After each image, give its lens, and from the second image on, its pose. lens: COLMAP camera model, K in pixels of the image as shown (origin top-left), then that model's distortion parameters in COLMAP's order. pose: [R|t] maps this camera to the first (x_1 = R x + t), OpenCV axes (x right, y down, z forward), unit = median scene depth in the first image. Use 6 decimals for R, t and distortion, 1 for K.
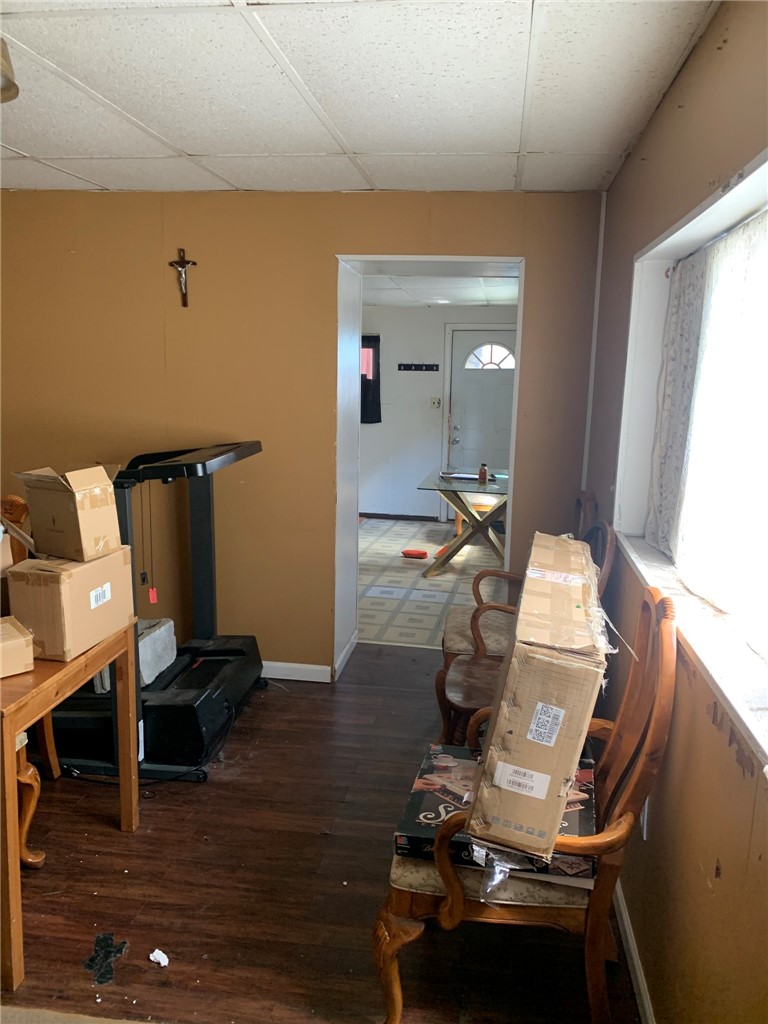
lens RADIAL K [[773.5, 0, 379.6], [0, 773.5, 517.9], [0, 0, 1]] dist [0.016557, 0.000755]
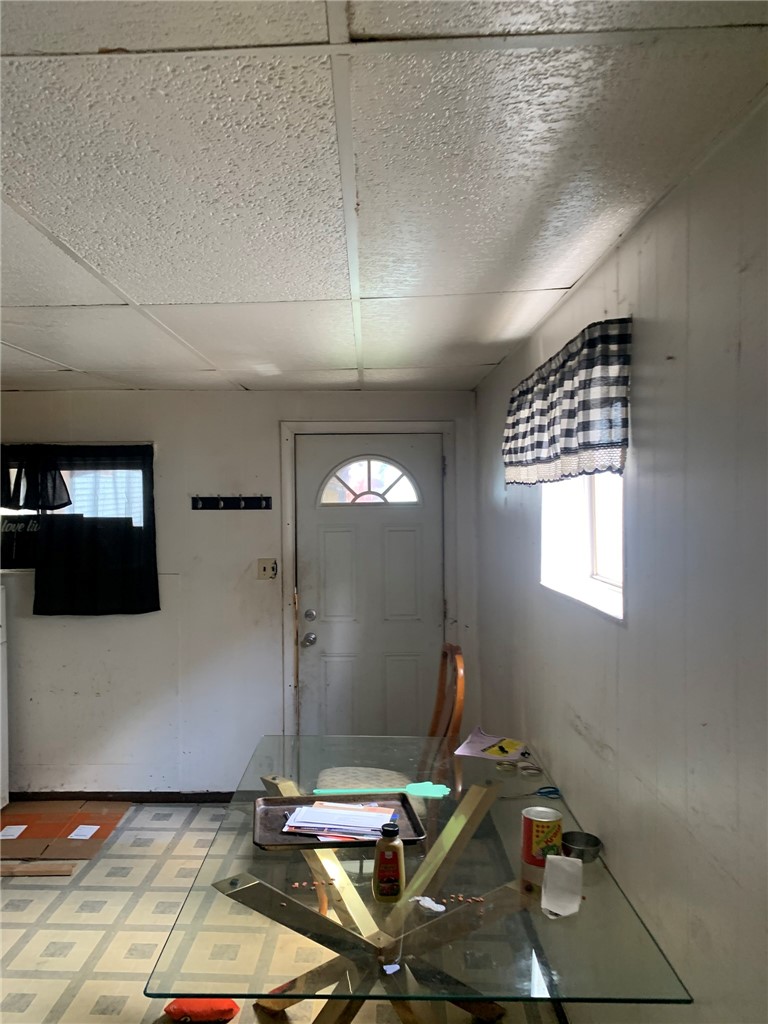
lens RADIAL K [[773.5, 0, 384.6], [0, 773.5, 511.7], [0, 0, 1]] dist [0.016557, 0.000755]
pose [[0.985601, -0.020842, 0.167796, 0.064058], [0.050427, 0.983445, -0.174048, -0.092941], [-0.161390, 0.180003, 0.970336, 0.479301]]
